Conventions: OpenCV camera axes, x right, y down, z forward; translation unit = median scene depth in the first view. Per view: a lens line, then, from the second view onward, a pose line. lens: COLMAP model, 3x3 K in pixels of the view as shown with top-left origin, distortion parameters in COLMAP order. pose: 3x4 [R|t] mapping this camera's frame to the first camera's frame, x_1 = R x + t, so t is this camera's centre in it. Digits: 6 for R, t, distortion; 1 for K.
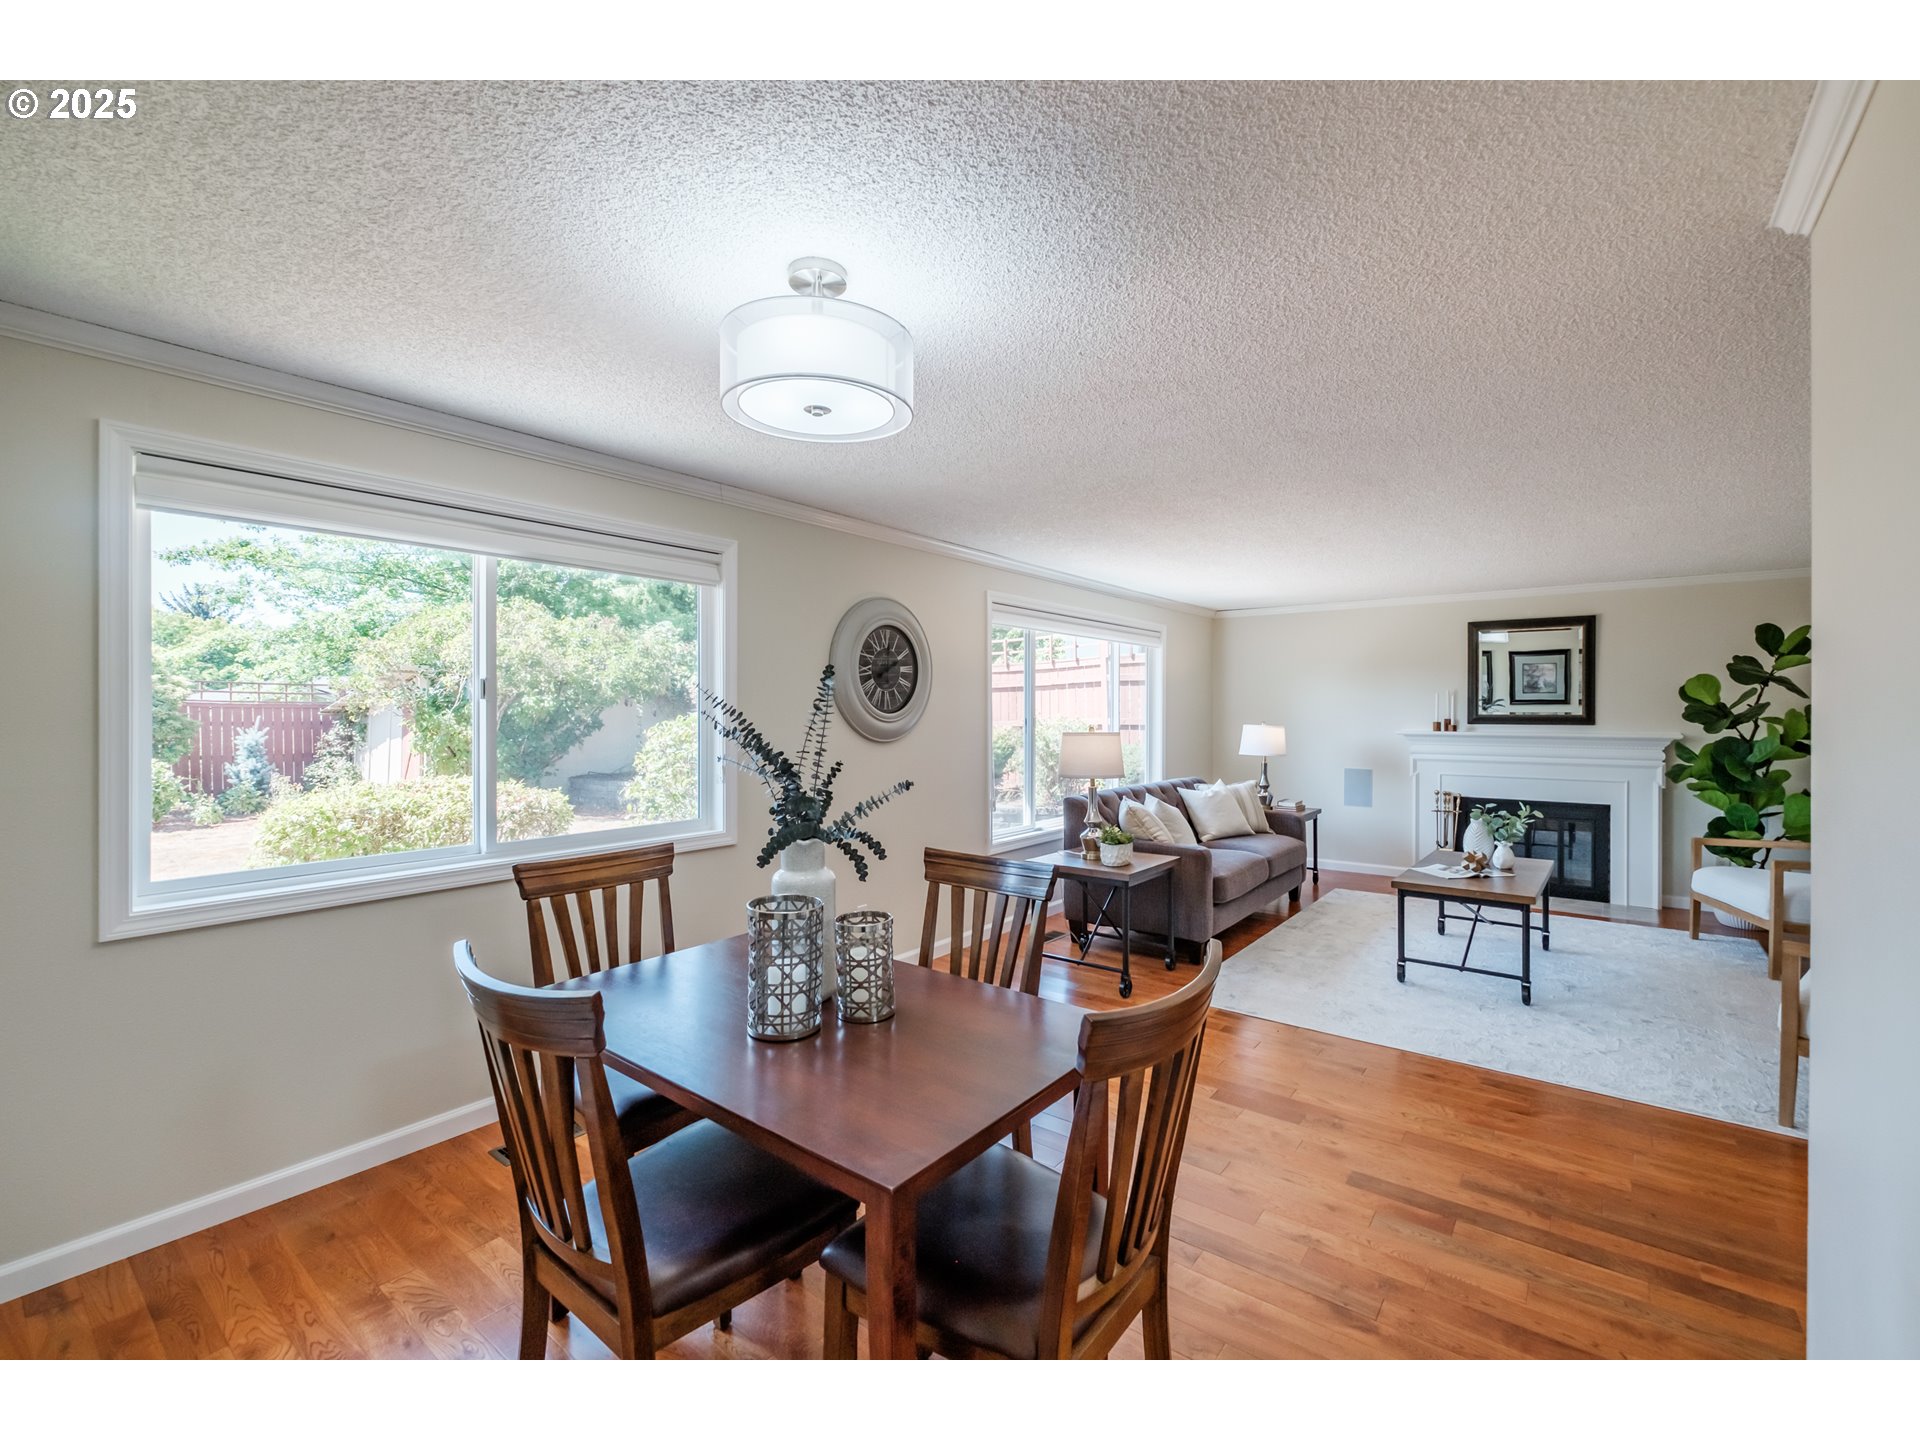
lens RADIAL K [[814.6, 0, 960.2], [0, 814.6, 714.9], [0, 0, 1]] dist [0.001130, -0.008311]
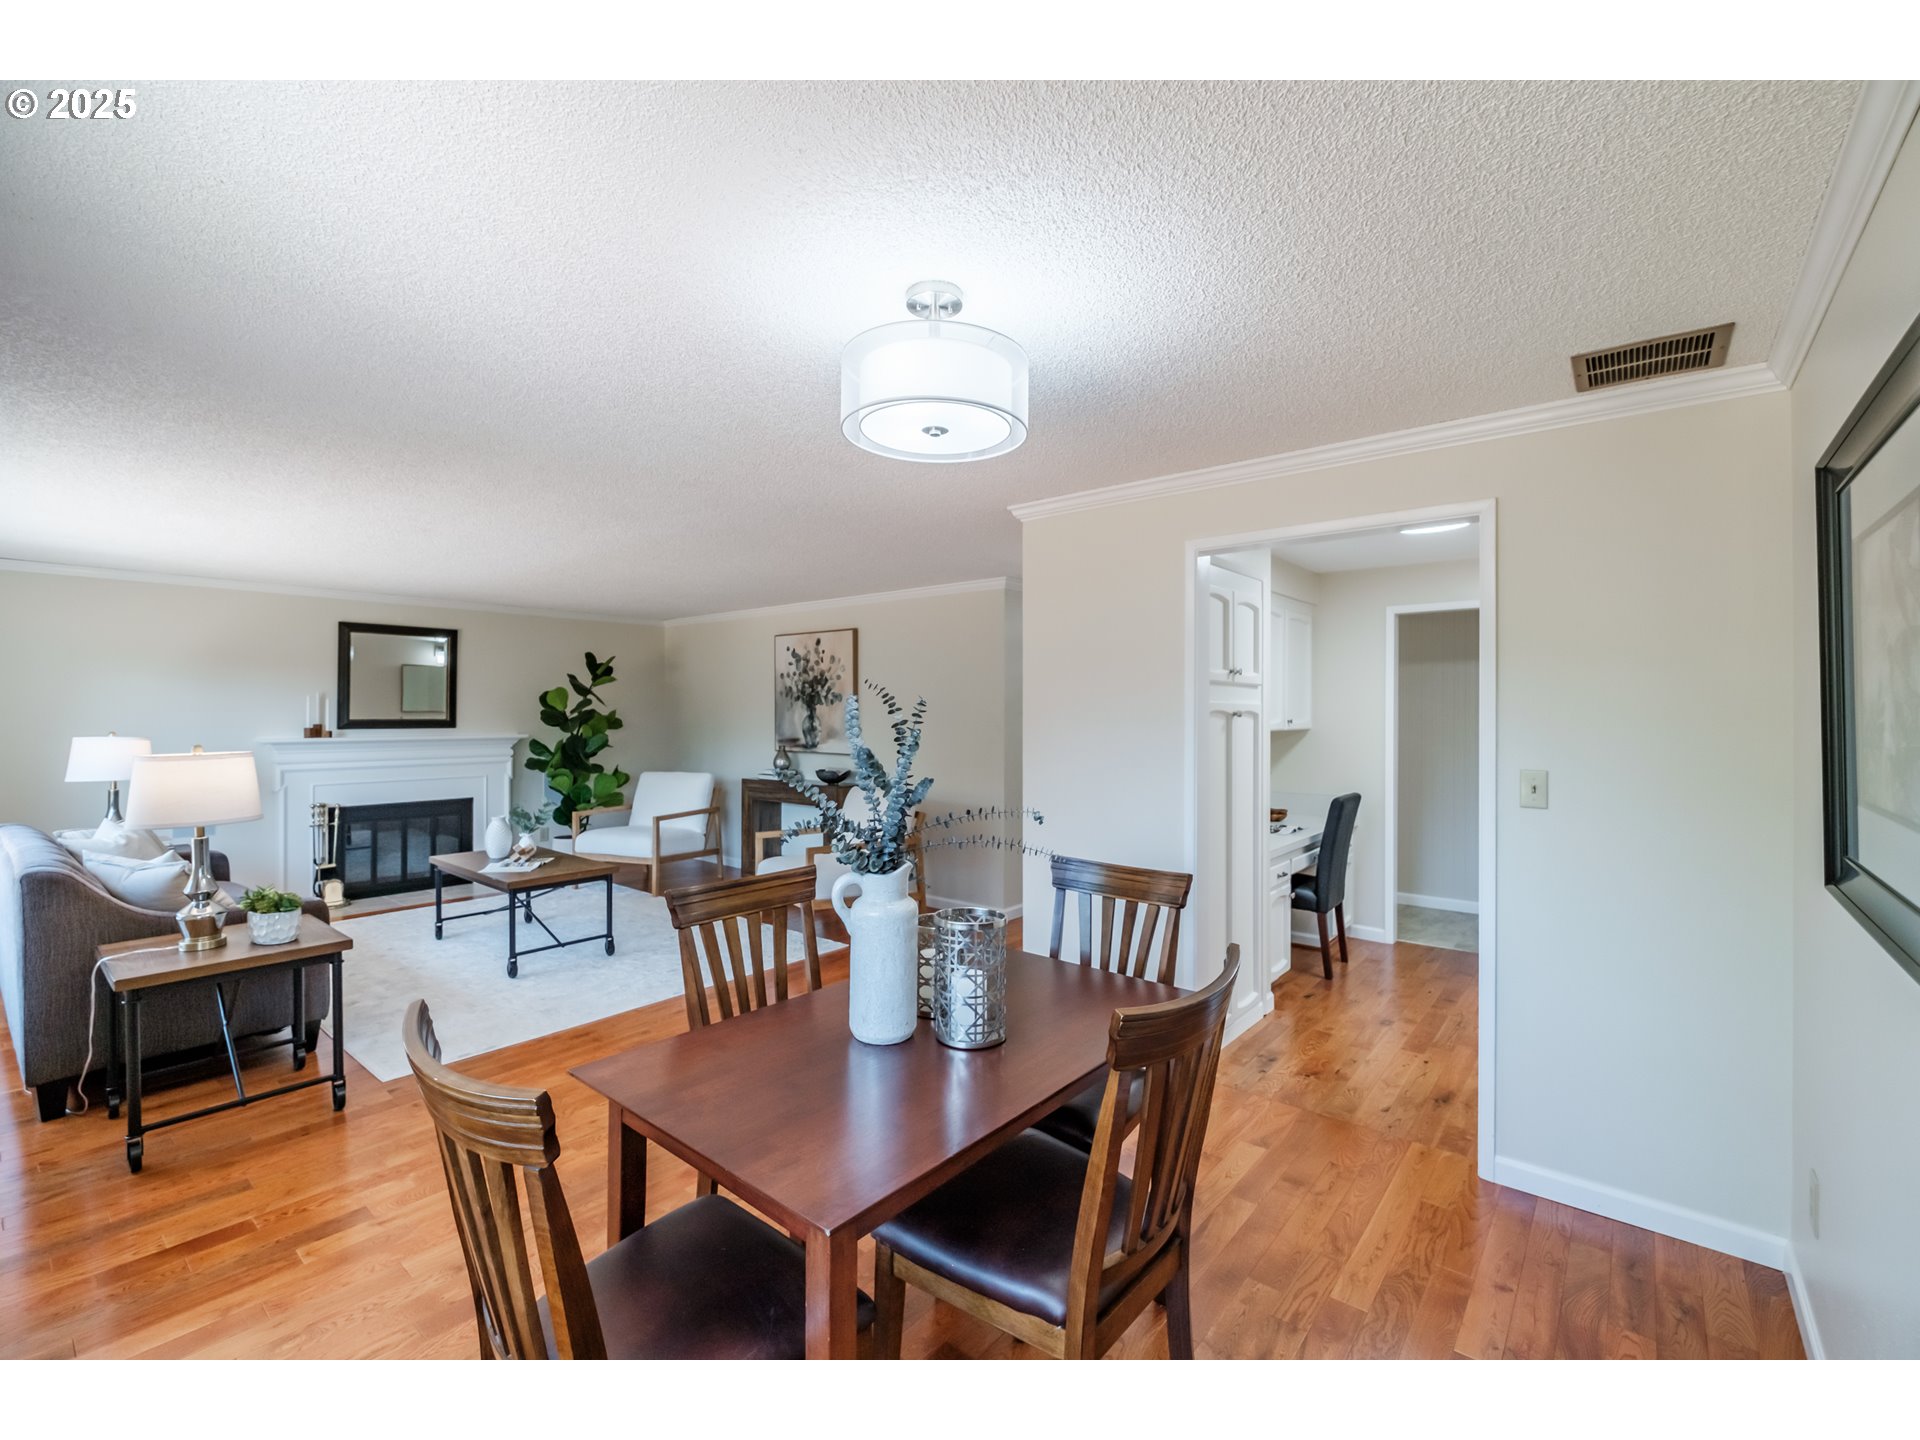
lens RADIAL K [[824.2, 0, 970.5], [0, 824.2, 712.7], [0, 0, 1]] dist [-0.000861, 0.000084]
pose [[0.013259, 0.001705, 0.999911, -0.365554], [0.002796, 0.999995, -0.001743, -0.004914], [-0.999908, 0.002819, 0.013255, 0.291900]]
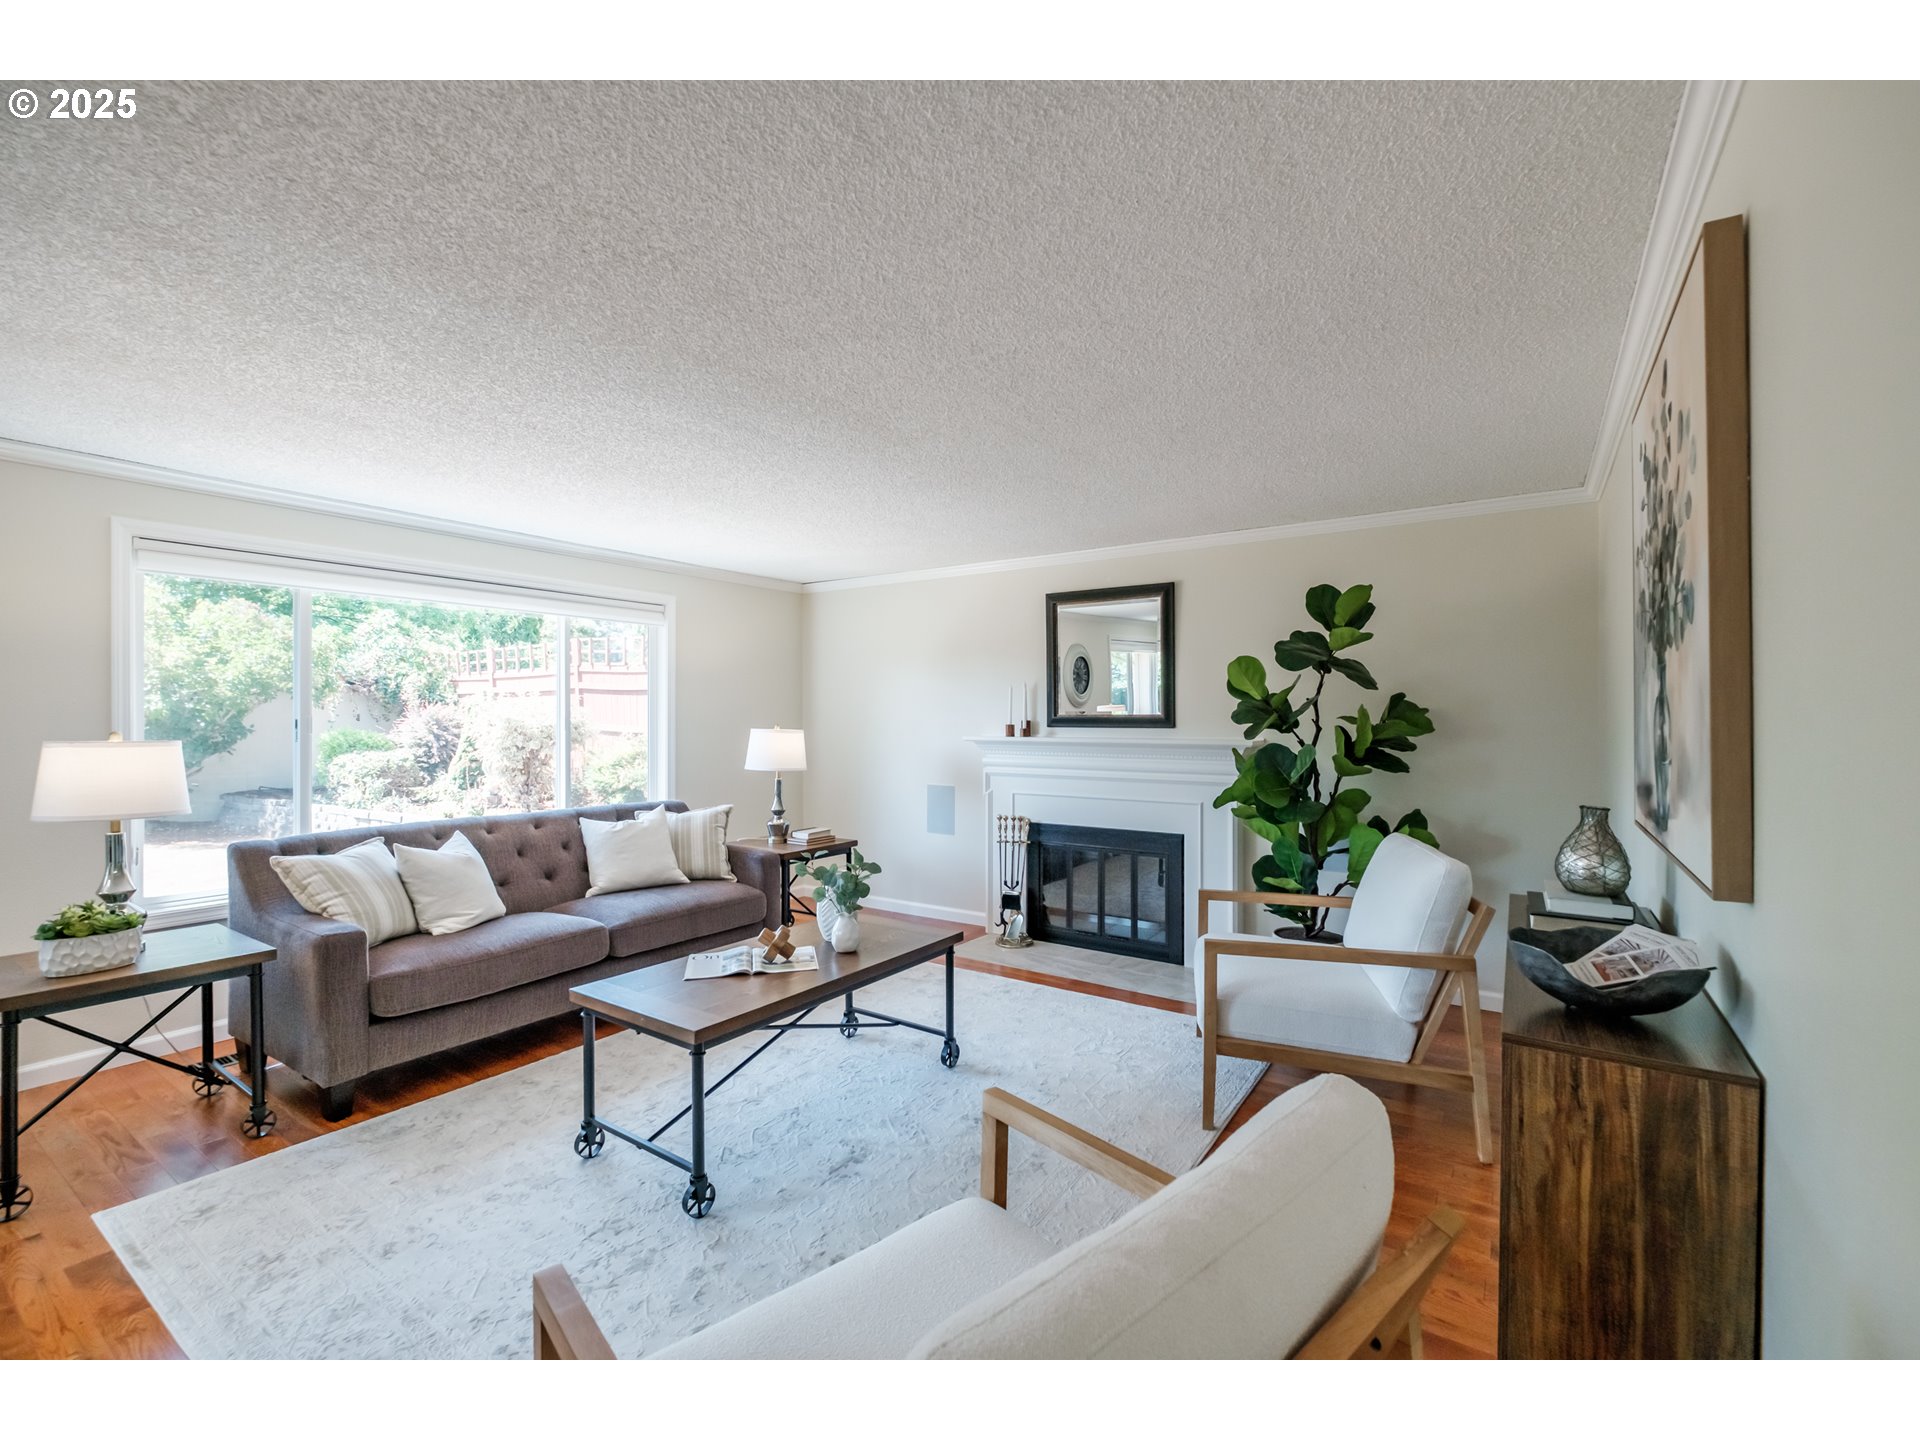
lens RADIAL K [[815.4, 0, 979.6], [0, 815.4, 723.5], [0, 0, 1]] dist [0.000567, 0.000121]
pose [[0.996445, -0.002155, 0.084214, 0.567708], [0.001890, 0.999993, 0.003224, 0.005992], [-0.084220, -0.003054, 0.996442, 0.275988]]
